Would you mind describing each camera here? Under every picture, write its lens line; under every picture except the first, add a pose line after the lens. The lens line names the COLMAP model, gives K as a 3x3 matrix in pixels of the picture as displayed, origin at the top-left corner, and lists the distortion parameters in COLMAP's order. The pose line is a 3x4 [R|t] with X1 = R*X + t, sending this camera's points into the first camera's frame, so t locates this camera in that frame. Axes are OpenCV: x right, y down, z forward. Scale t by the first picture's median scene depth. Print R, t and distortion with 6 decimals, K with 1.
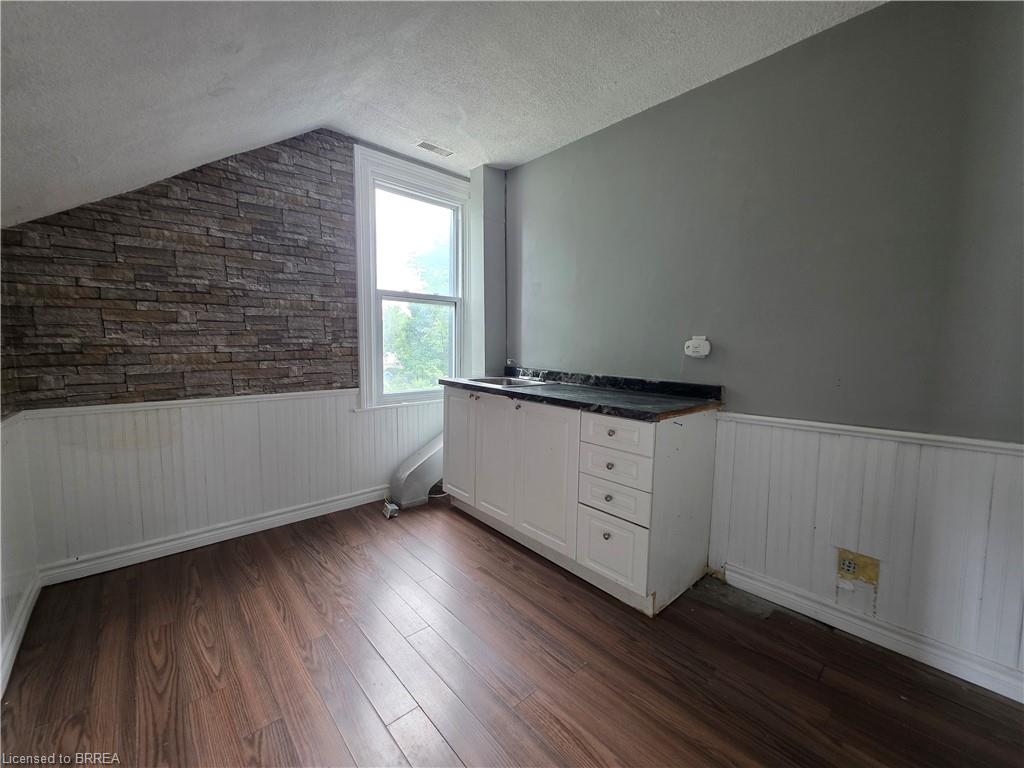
lens RADIAL K [[408.2, 0, 516.3], [0, 408.2, 381.3], [0, 0, 1]] dist [0.002802, -0.000093]
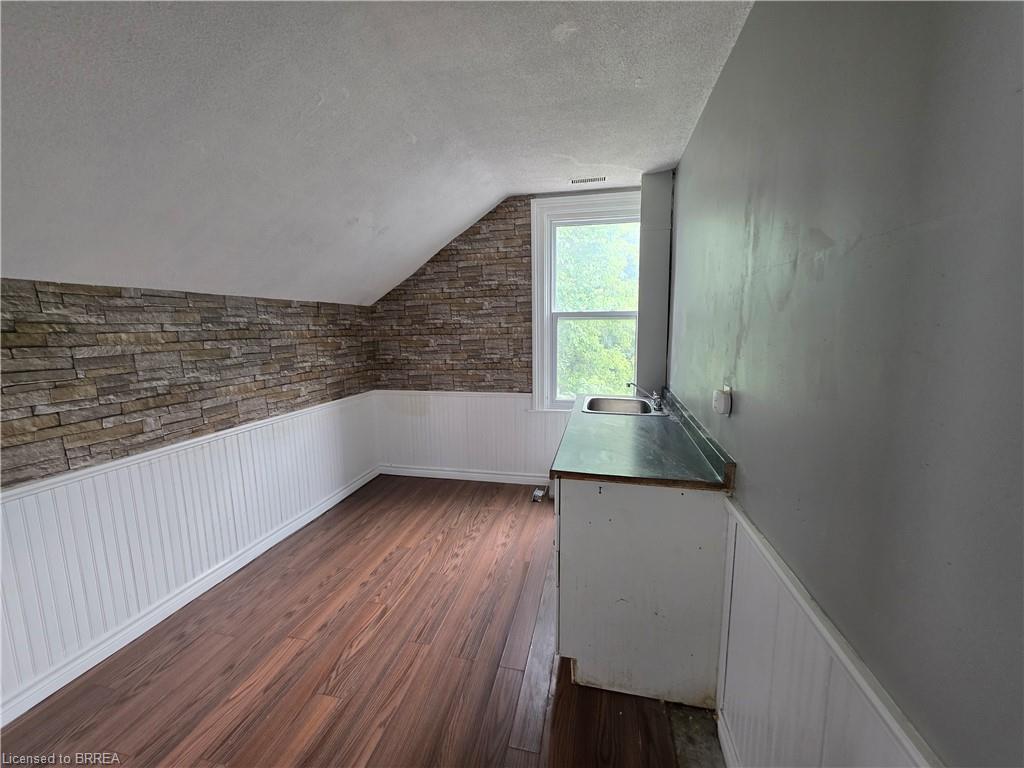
lens RADIAL K [[408.2, 0, 512.4], [0, 408.2, 382.8], [0, 0, 1]] dist [0.002802, -0.000093]
pose [[0.585437, 0.095921, -0.805023, 0.666914], [-0.058866, 0.995384, 0.075794, -0.121613], [0.808578, 0.003016, 0.588382, 0.235833]]
